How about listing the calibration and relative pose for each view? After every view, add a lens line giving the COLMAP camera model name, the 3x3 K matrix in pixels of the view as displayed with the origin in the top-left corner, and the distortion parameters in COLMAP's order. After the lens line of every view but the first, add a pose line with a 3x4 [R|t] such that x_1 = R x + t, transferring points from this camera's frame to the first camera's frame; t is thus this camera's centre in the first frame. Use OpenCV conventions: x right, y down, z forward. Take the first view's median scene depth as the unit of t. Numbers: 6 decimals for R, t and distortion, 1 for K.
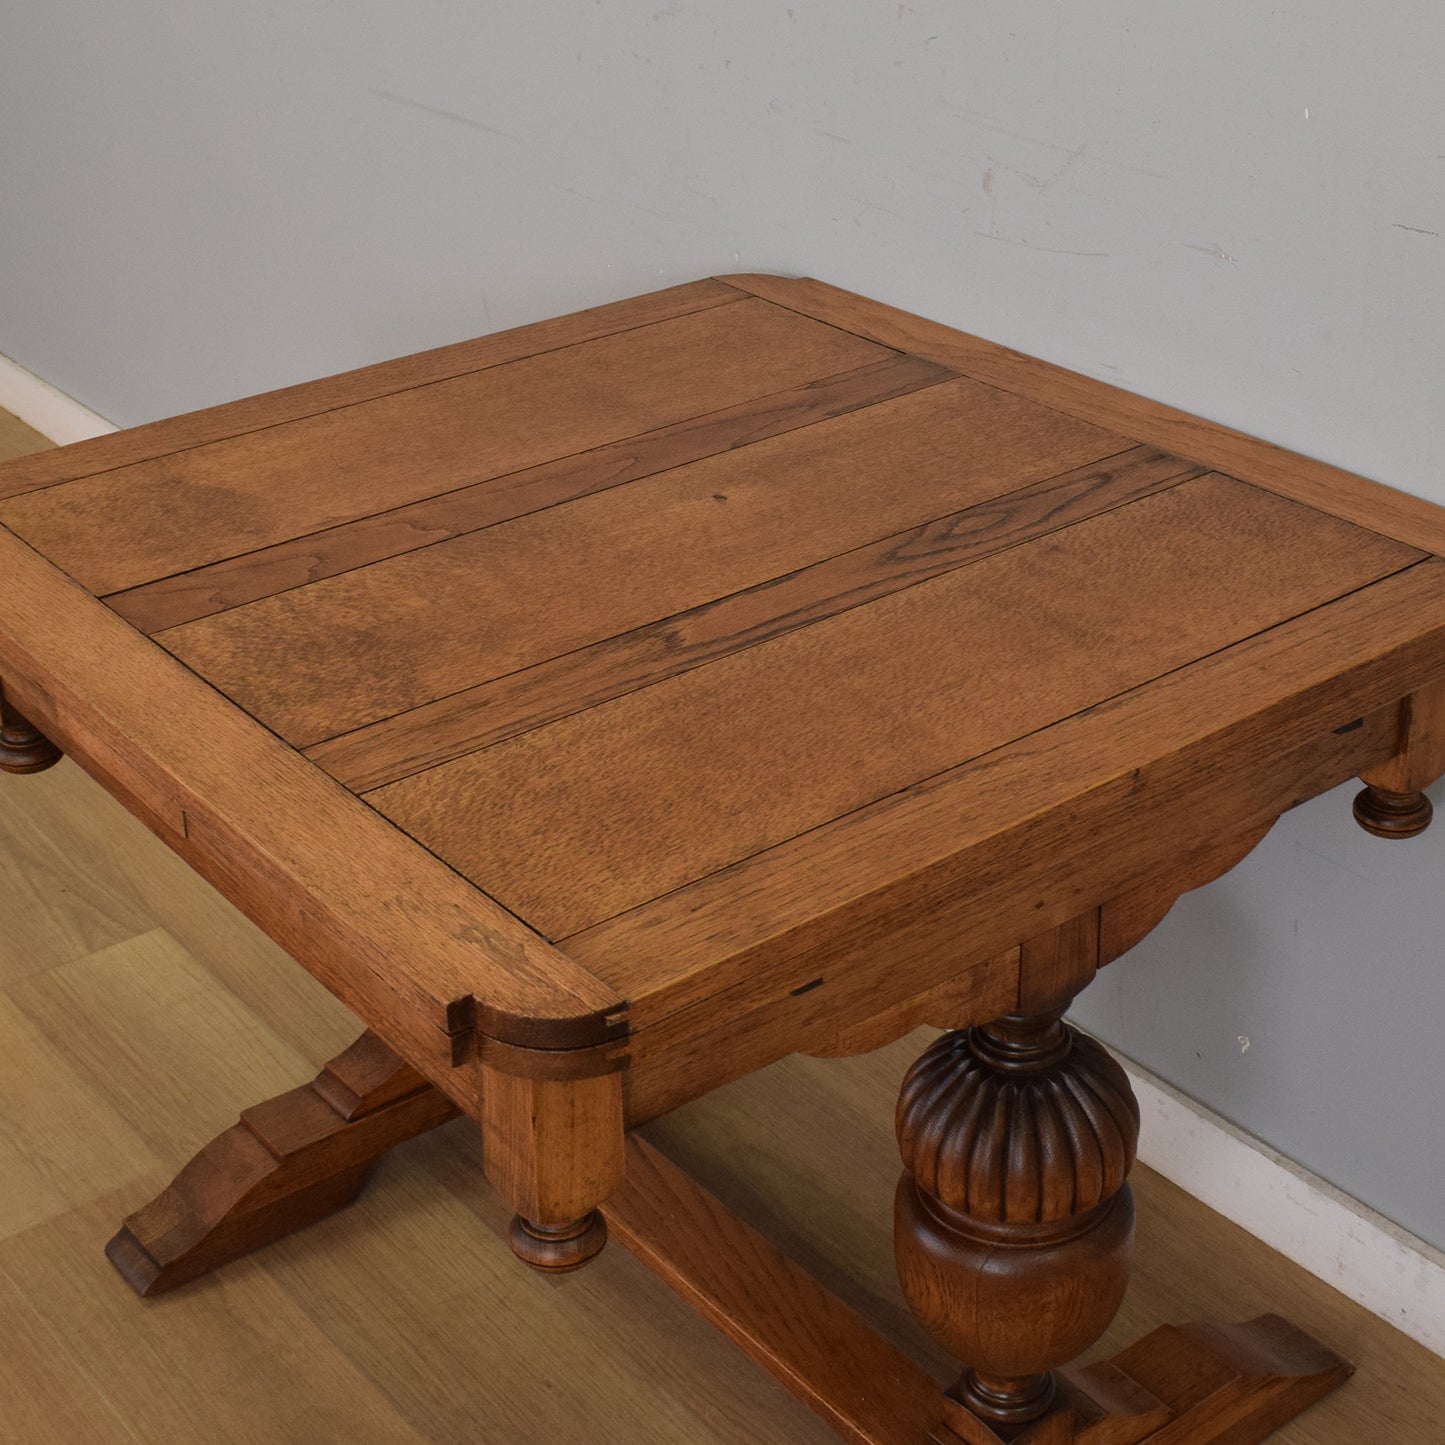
lens RADIAL K [[2402.2, 0, 739.3], [0, 2402.2, 755.5], [0, 0, 1]] dist [-0.011464, 0.051228]
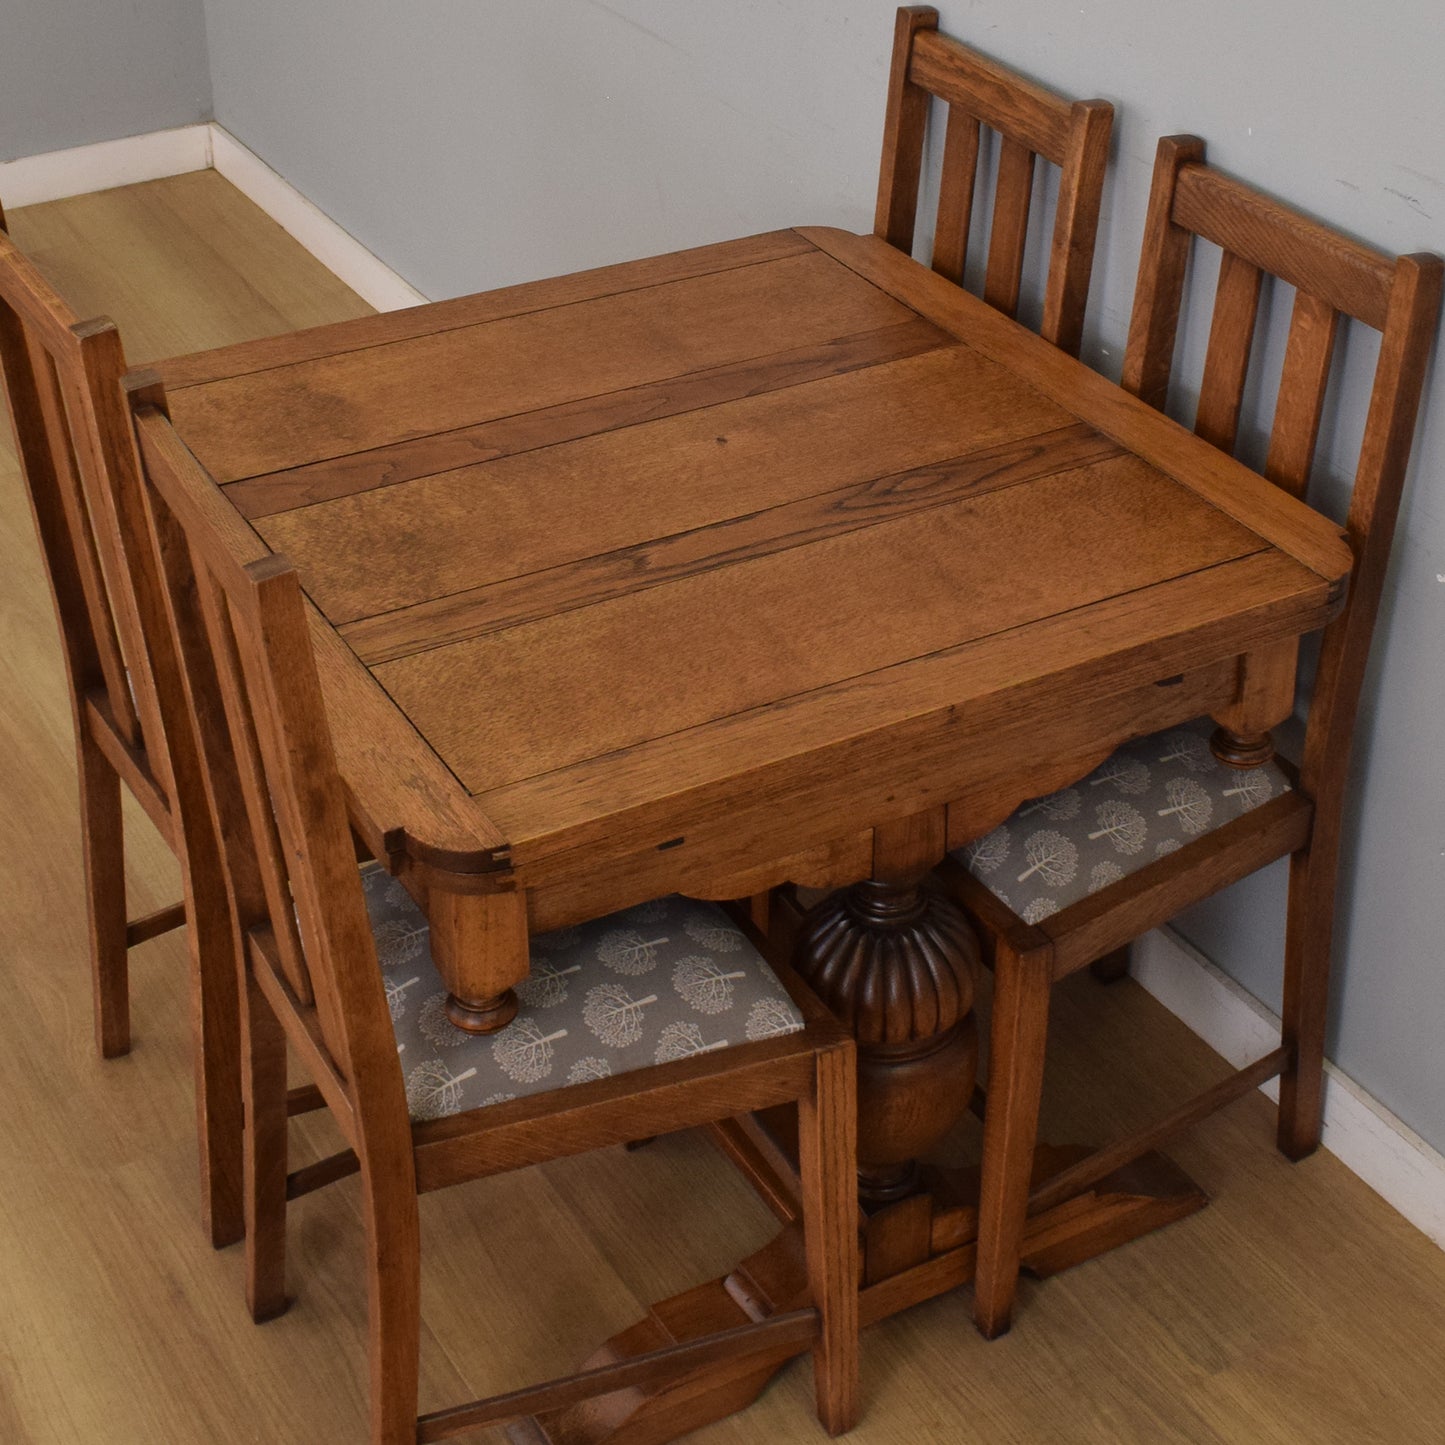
lens RADIAL K [[2402.2, 0, 739.3], [0, 2402.2, 755.5], [0, 0, 1]] dist [-0.011464, 0.051228]
pose [[0.988292, 0.102365, -0.113134, 0.180966], [-0.092957, 0.991989, 0.085535, -0.060933], [0.120984, -0.074017, 0.989891, -0.271731]]
